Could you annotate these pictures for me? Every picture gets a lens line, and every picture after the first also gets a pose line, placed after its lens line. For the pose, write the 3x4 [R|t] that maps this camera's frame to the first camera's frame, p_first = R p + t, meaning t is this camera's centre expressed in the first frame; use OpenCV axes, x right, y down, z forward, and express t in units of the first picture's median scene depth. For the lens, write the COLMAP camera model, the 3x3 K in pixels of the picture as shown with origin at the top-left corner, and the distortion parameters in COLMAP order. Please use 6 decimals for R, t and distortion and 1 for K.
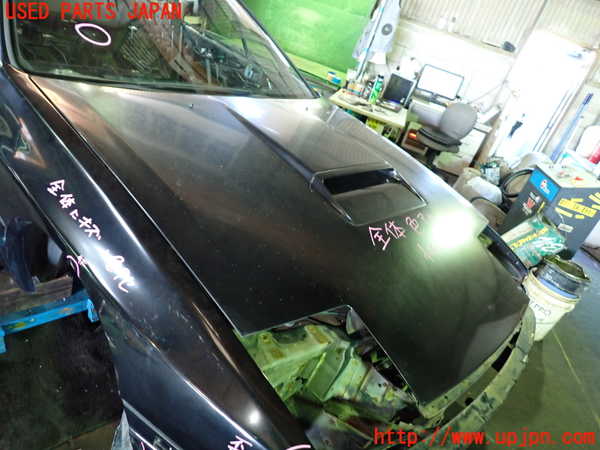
lens RADIAL K [[437.3, 0, 300.5], [0, 437.3, 228.3], [0, 0, 1]] dist [0.006230, 0.011611]
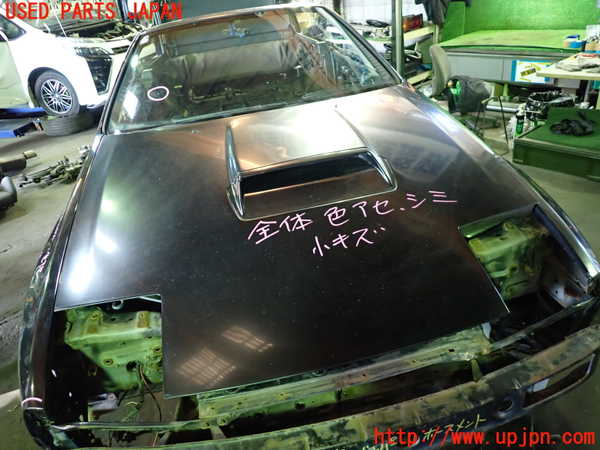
lens RADIAL K [[437.3, 0, 300.9], [0, 437.3, 218.6], [0, 0, 1]] dist [0.006230, 0.011611]
pose [[0.758015, -0.070657, -0.648398, 0.824419], [0.035315, 0.997103, -0.067370, 0.058307], [0.651280, 0.028169, 0.758315, 0.313244]]
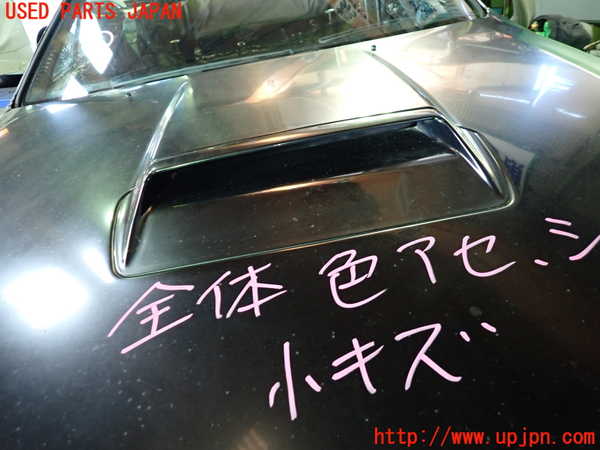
lens RADIAL K [[437.3, 0, 300.3], [0, 437.3, 226.2], [0, 0, 1]] dist [0.006230, 0.011611]
pose [[0.682739, -0.042702, -0.729414, 0.502680], [0.008849, 0.998701, -0.050184, -0.029813], [0.730609, 0.027808, 0.682229, 0.803534]]
